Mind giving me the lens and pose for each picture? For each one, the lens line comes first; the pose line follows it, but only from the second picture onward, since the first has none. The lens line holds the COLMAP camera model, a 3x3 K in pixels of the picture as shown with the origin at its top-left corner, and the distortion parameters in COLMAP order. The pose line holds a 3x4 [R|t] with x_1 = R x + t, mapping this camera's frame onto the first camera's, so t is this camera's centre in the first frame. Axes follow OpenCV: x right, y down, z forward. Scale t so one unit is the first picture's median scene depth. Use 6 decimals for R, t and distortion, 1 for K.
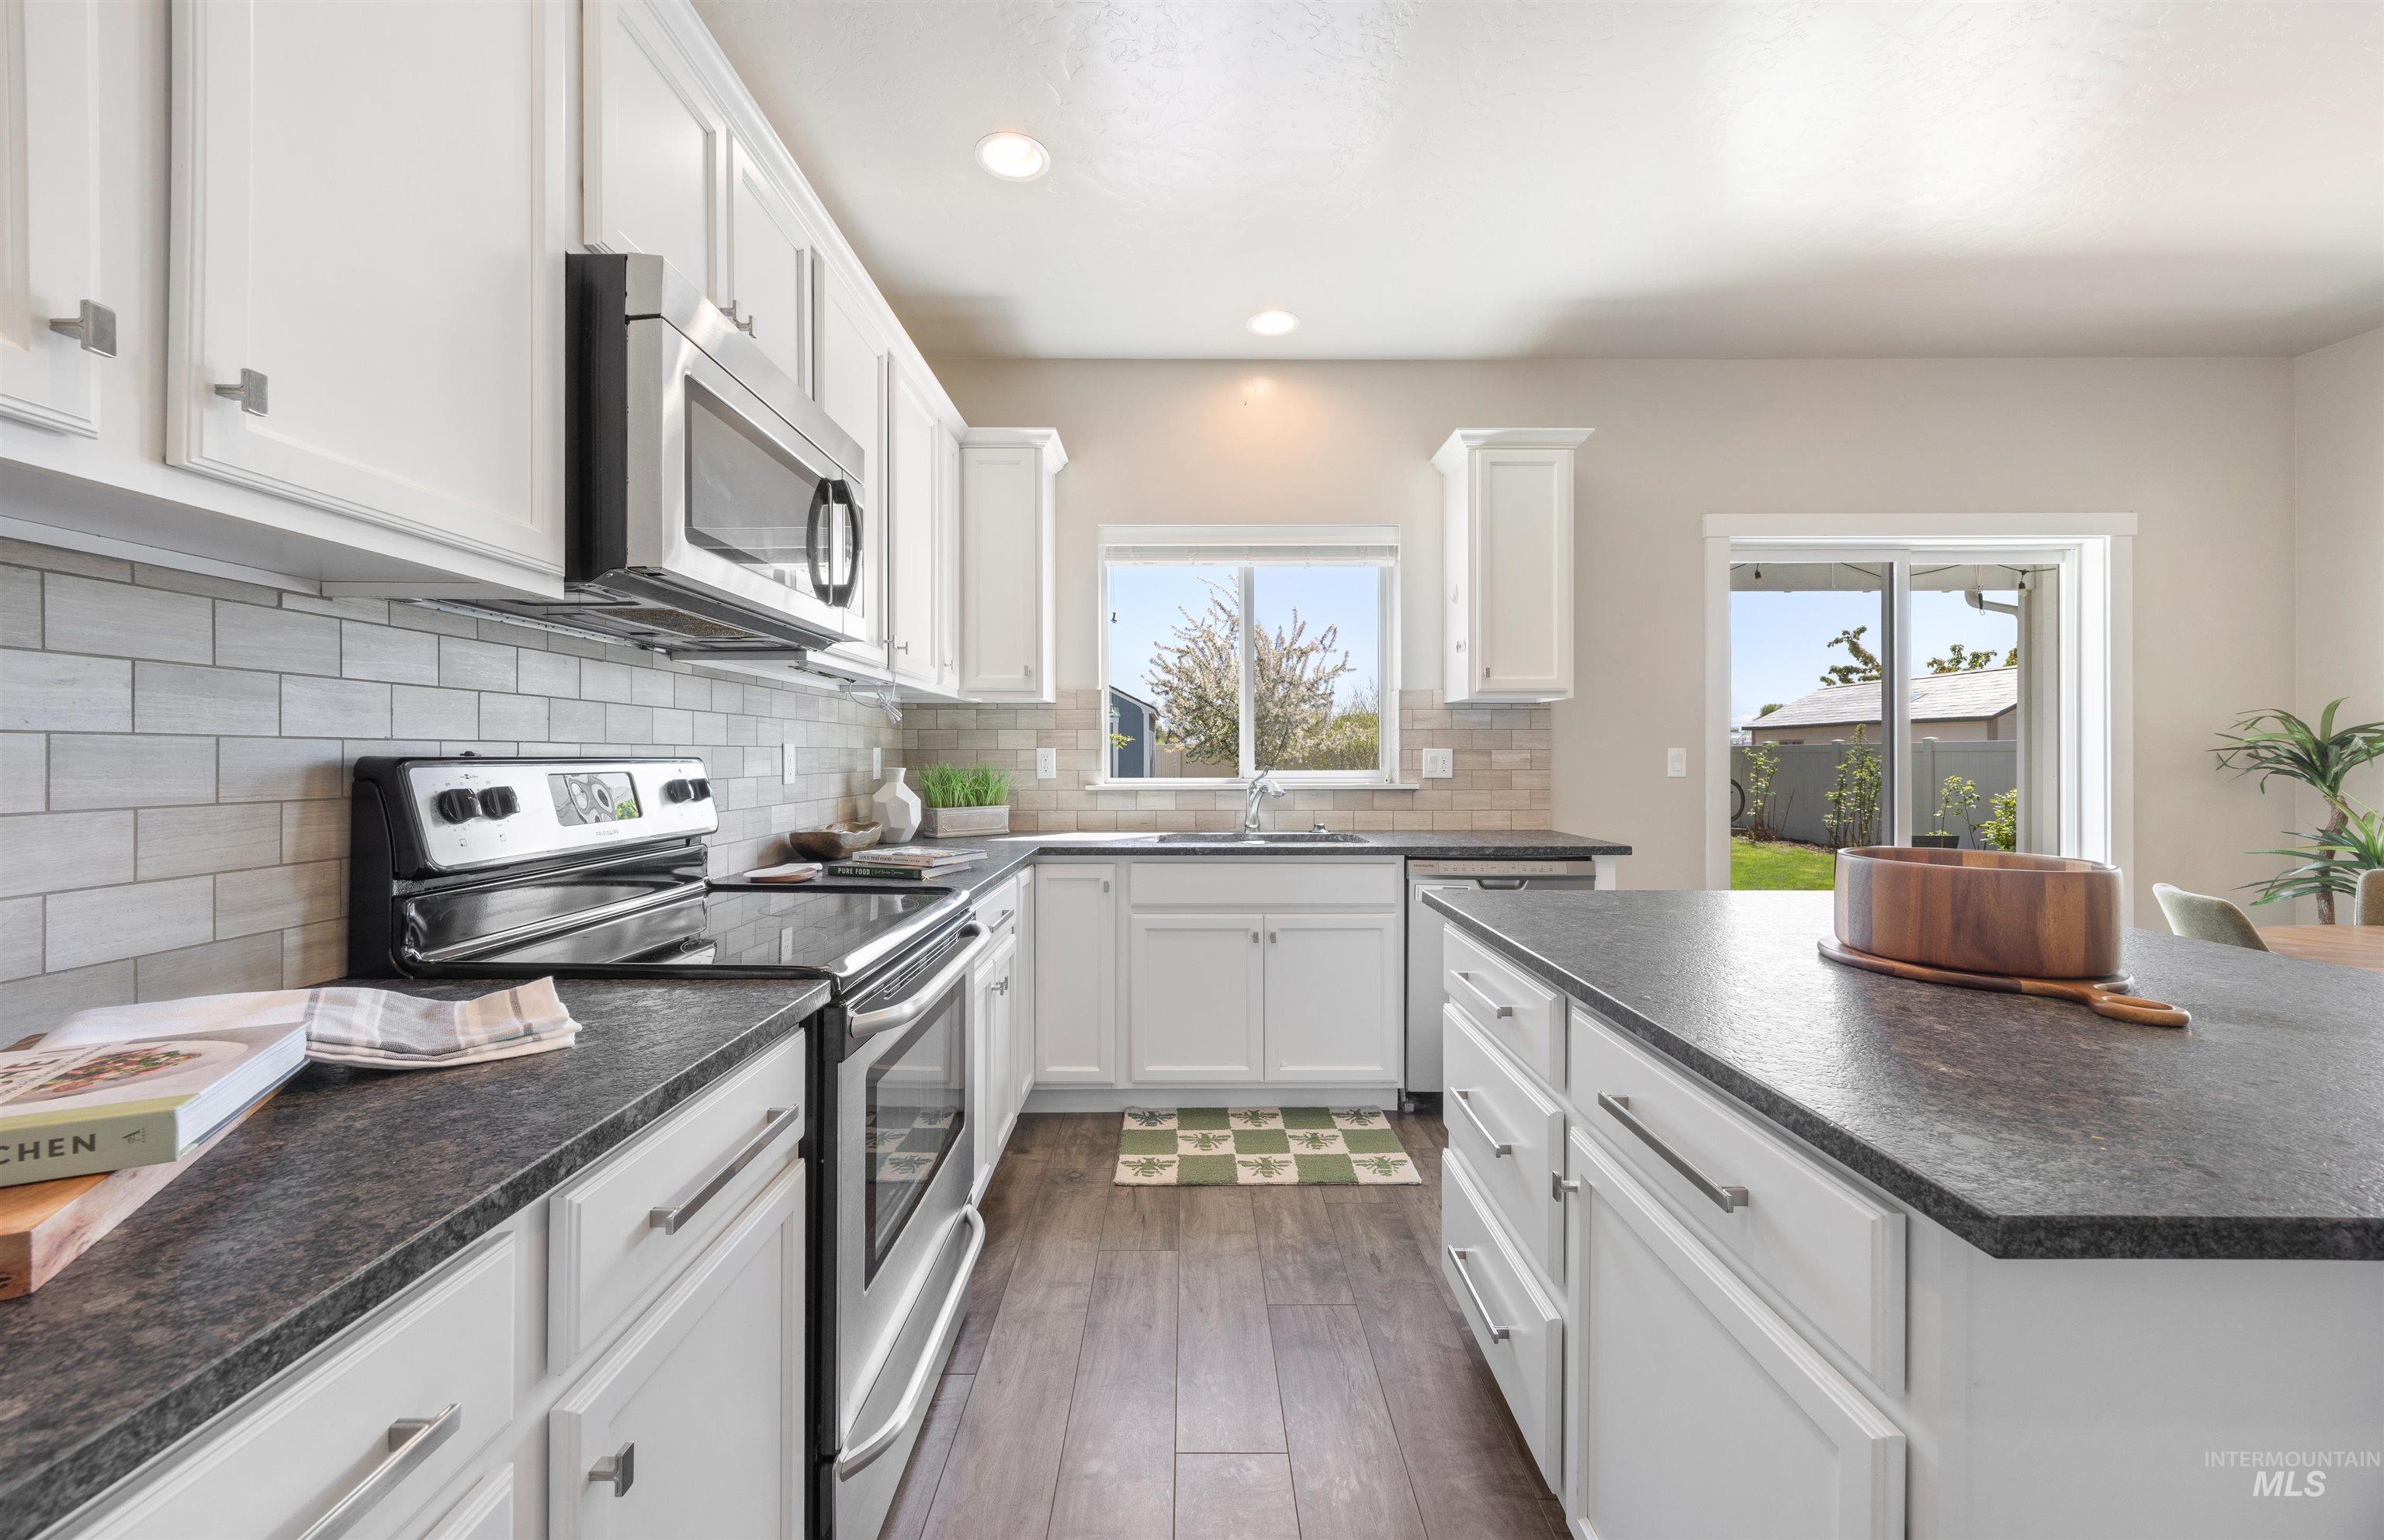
lens RADIAL K [[936.2, 0, 1189.6], [0, 936.2, 756.5], [0, 0, 1]] dist [0.002502, 0.000263]
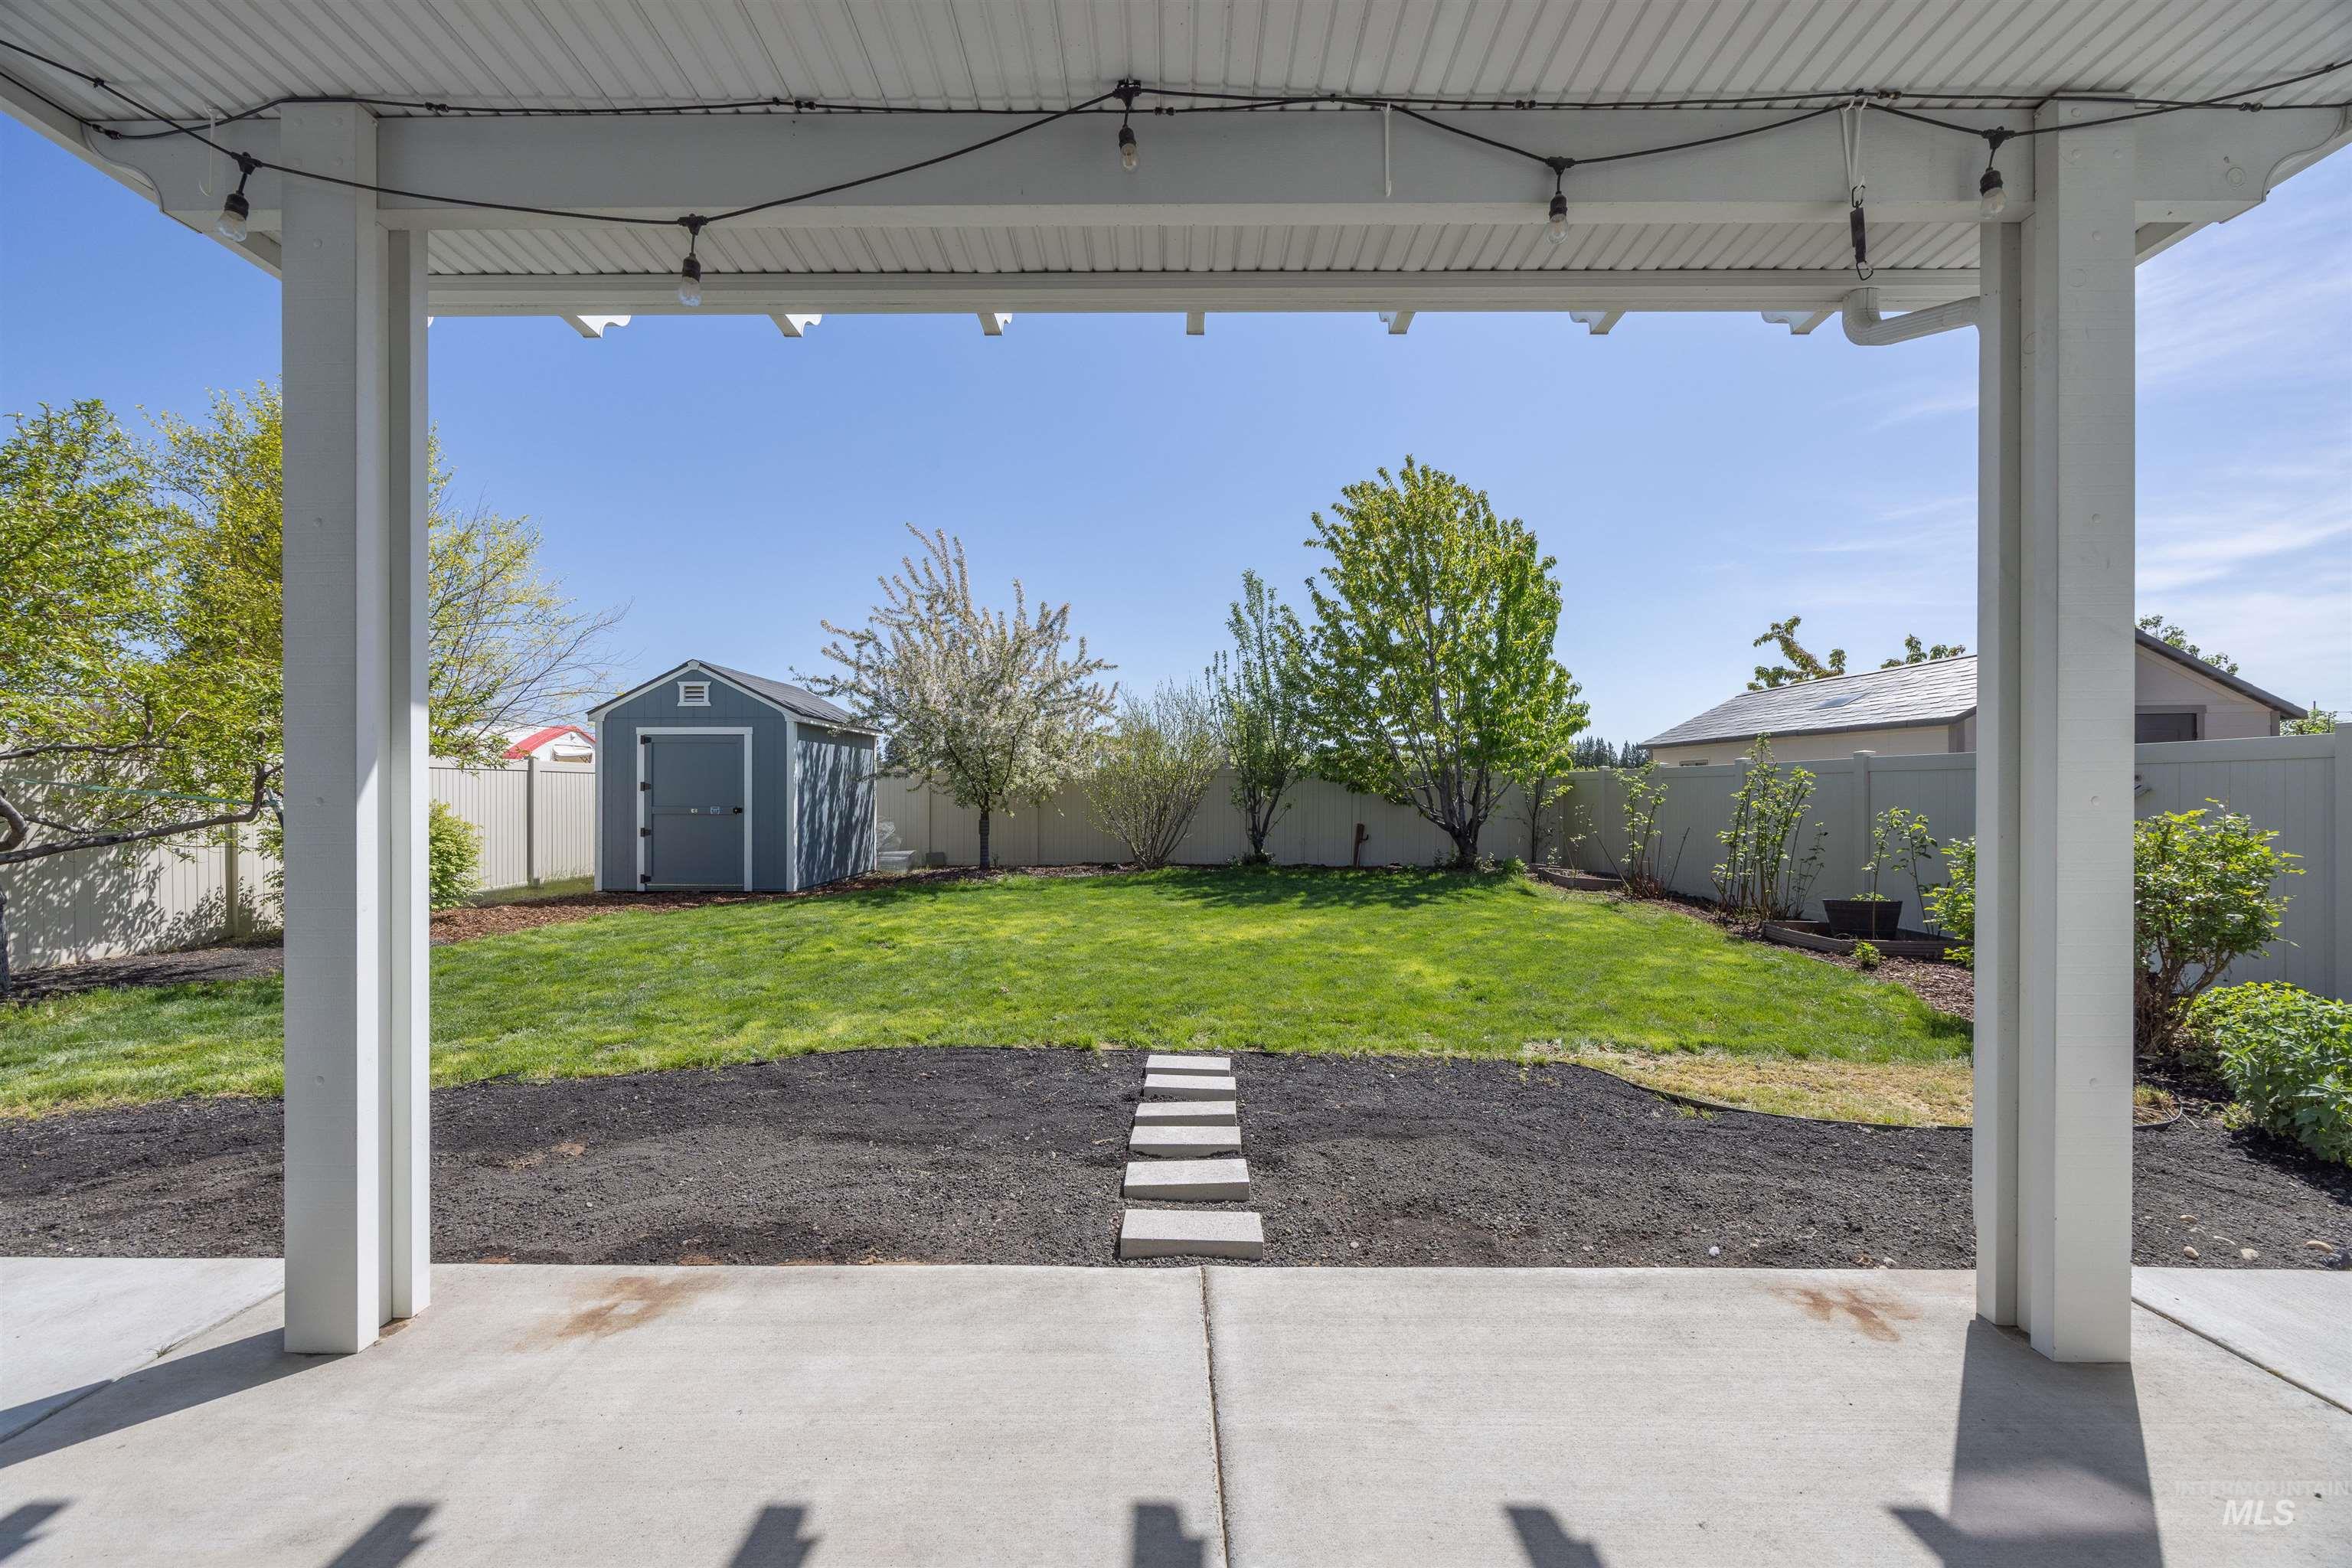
lens RADIAL K [[906.3, 0, 1179.6], [0, 906.3, 787.9], [0, 0, 1]] dist [-0.012068, -0.000228]
pose [[0.999888, -0.004851, -0.014192, 0.221946], [0.004772, 0.999973, -0.005617, 0.006089], [0.014219, 0.005549, 0.999884, 0.250725]]
